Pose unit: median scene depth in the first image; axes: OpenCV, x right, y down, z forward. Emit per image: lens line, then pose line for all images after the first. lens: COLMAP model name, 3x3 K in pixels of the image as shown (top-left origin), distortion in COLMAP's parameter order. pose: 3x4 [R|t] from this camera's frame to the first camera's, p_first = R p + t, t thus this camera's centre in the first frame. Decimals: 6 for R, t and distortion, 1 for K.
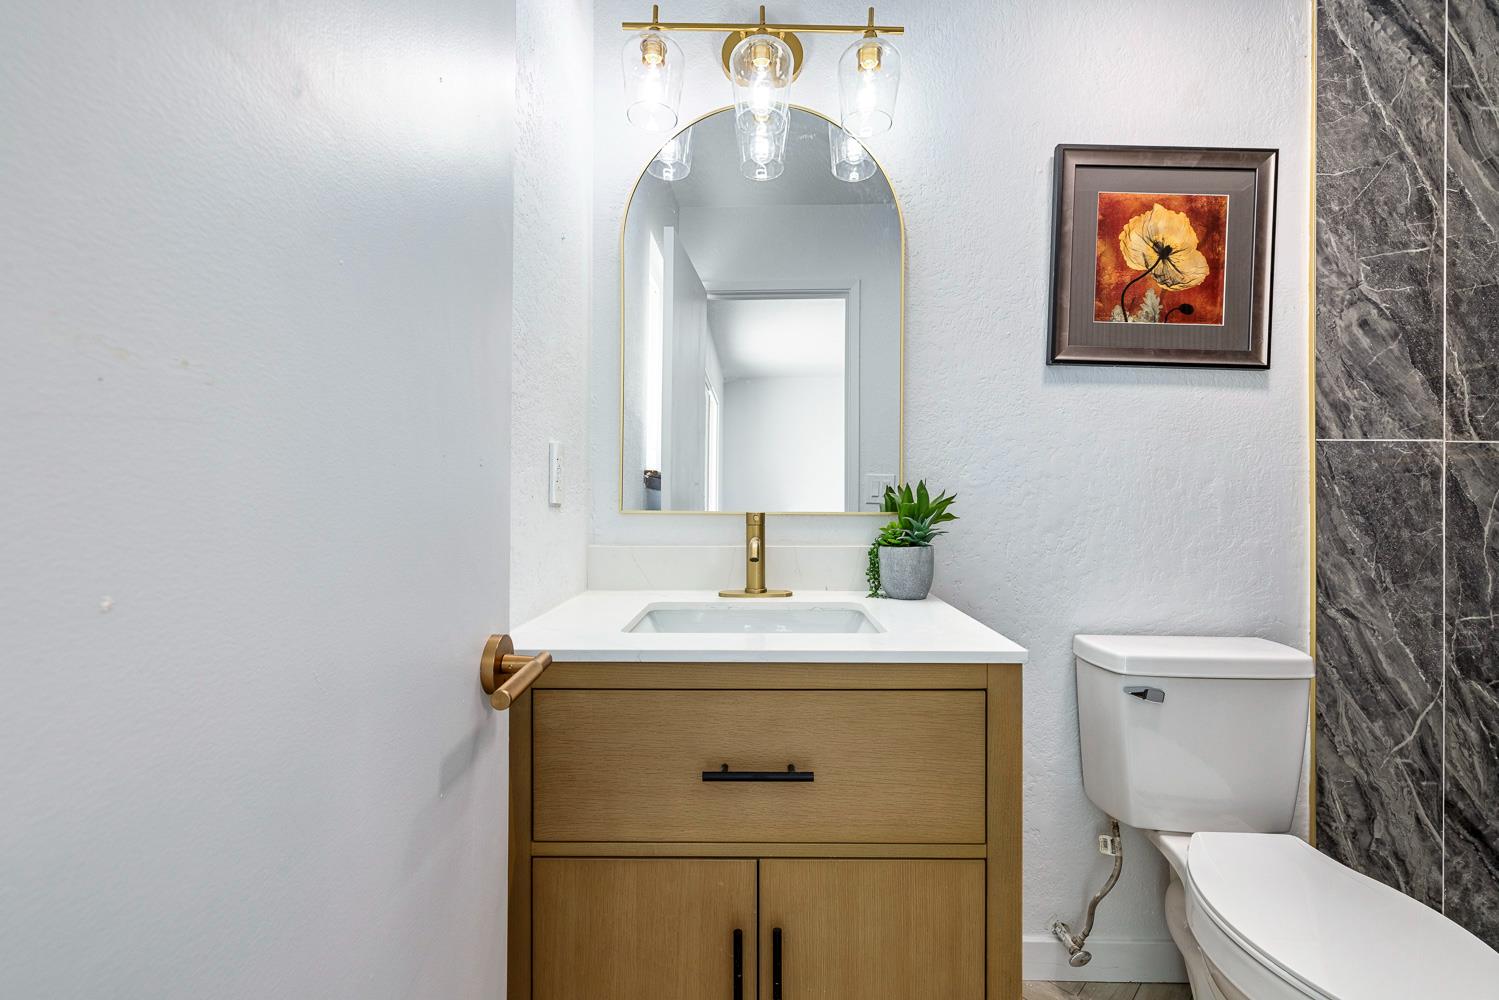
lens RADIAL K [[634.1, 0, 749.5], [0, 634.1, 500.0], [0, 0, 1]] dist [0.001592, 0.000172]
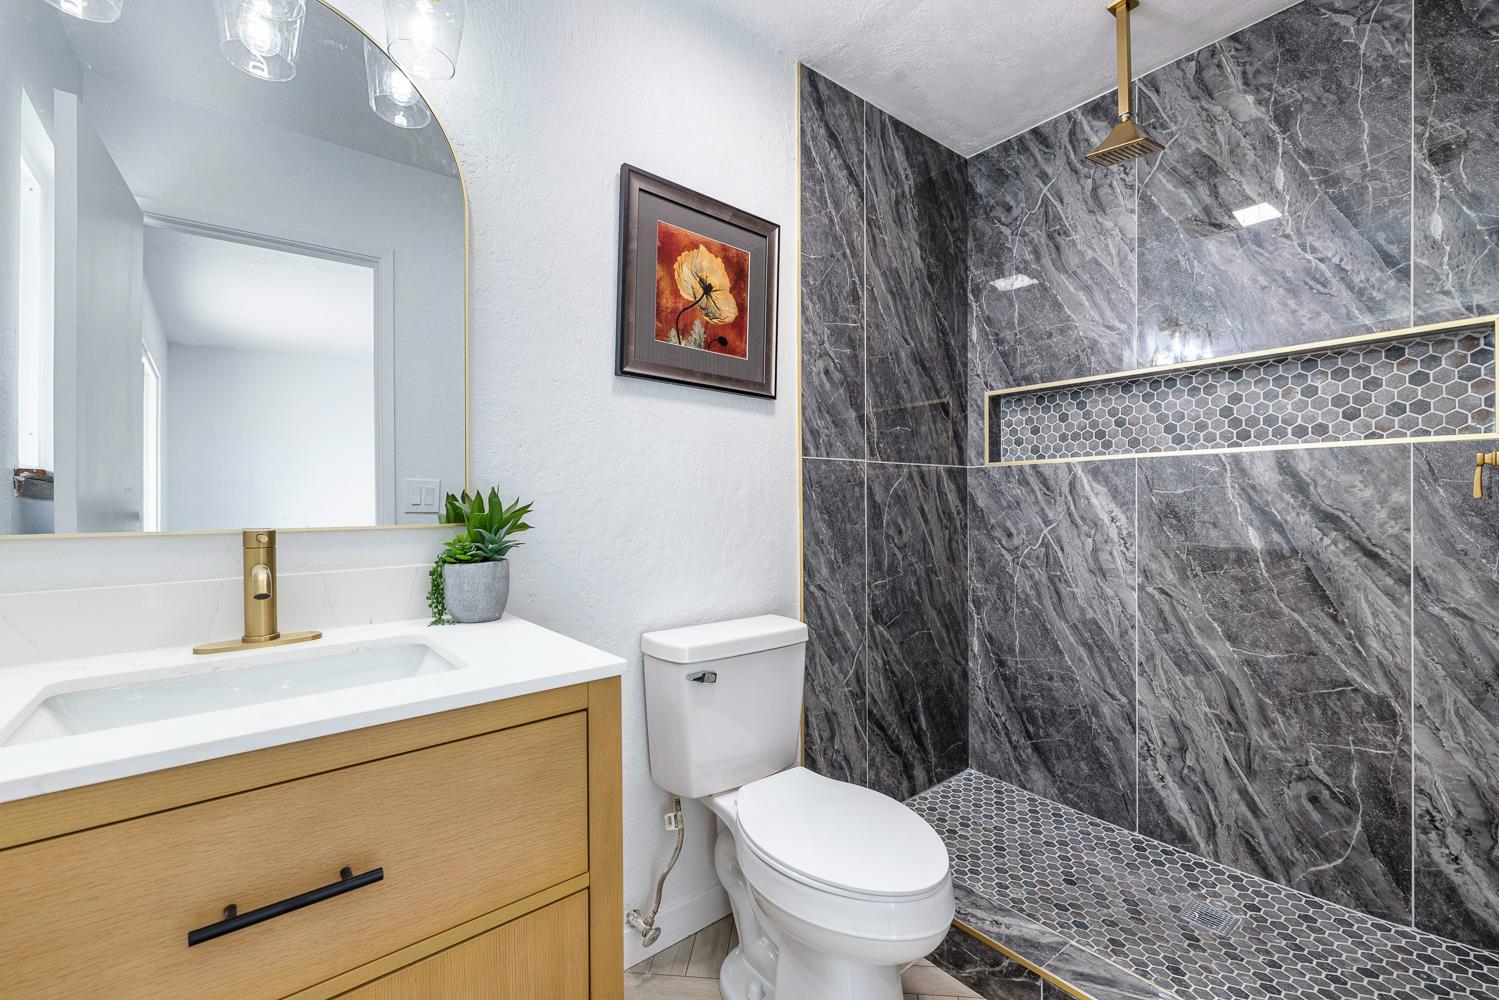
lens RADIAL K [[636.3, 0, 756.9], [0, 636.3, 504.1], [0, 0, 1]] dist [0.000548, 0.000633]
pose [[0.758745, -0.013906, 0.651239, -0.031780], [0.015495, 0.999875, 0.003297, -0.004090], [-0.651203, 0.007589, 0.758866, 0.072526]]
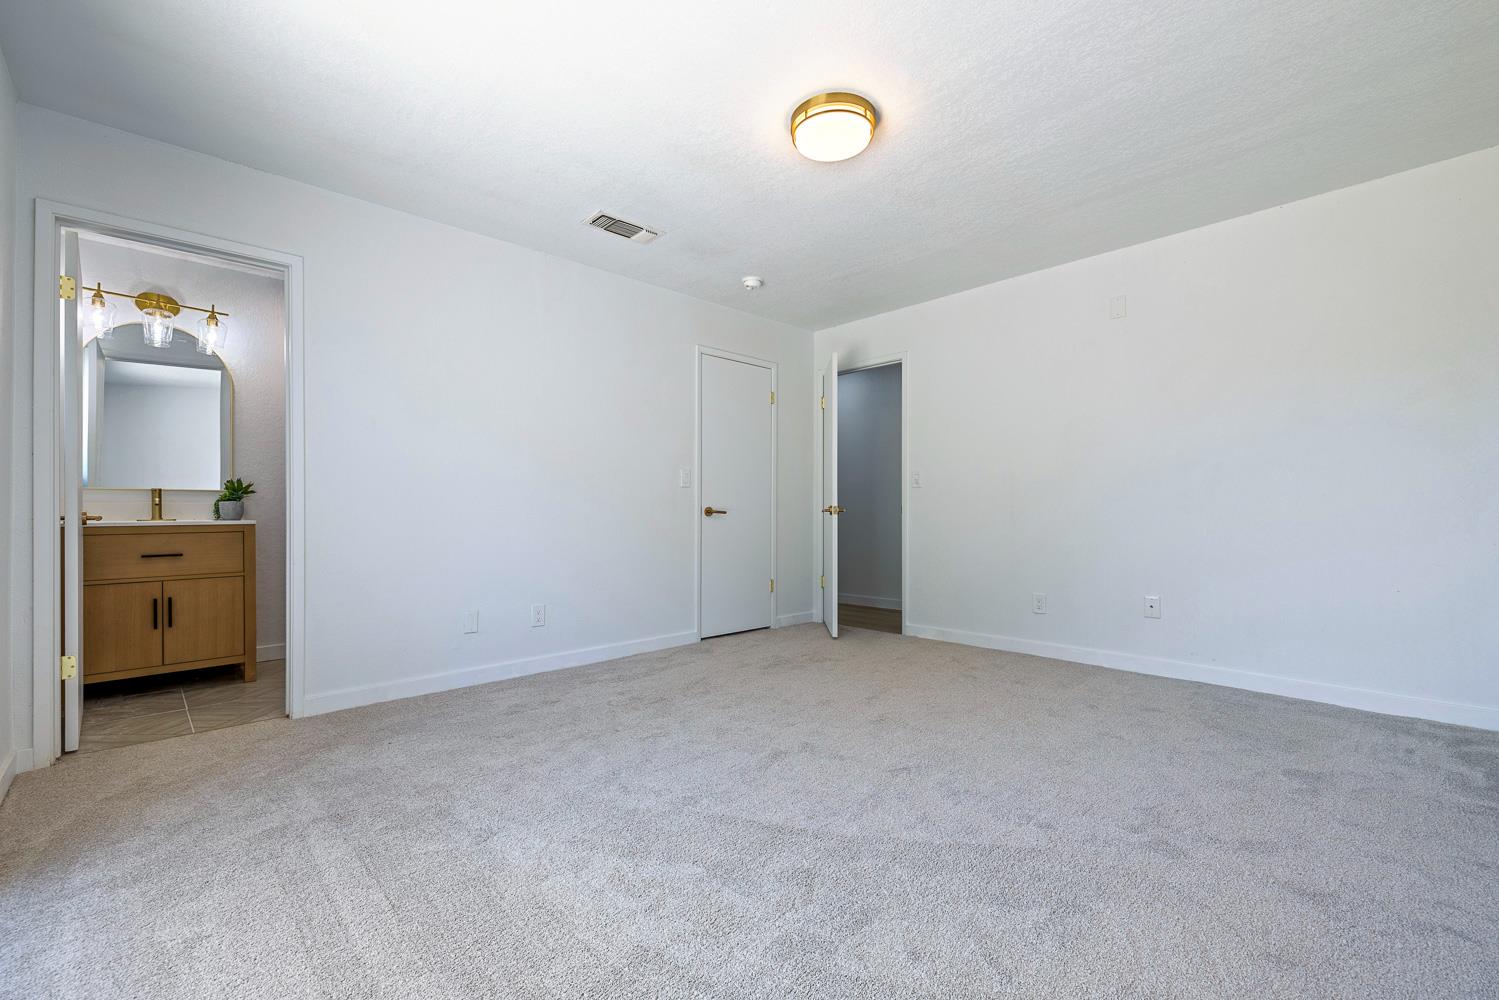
lens RADIAL K [[634.1, 0, 749.5], [0, 634.1, 500.0], [0, 0, 1]] dist [0.001592, 0.000172]
pose [[0.700145, -0.002691, 0.713996, -0.143409], [0.014458, 0.999841, -0.010409, 0.125416], [-0.713855, 0.017610, 0.700073, -2.478983]]
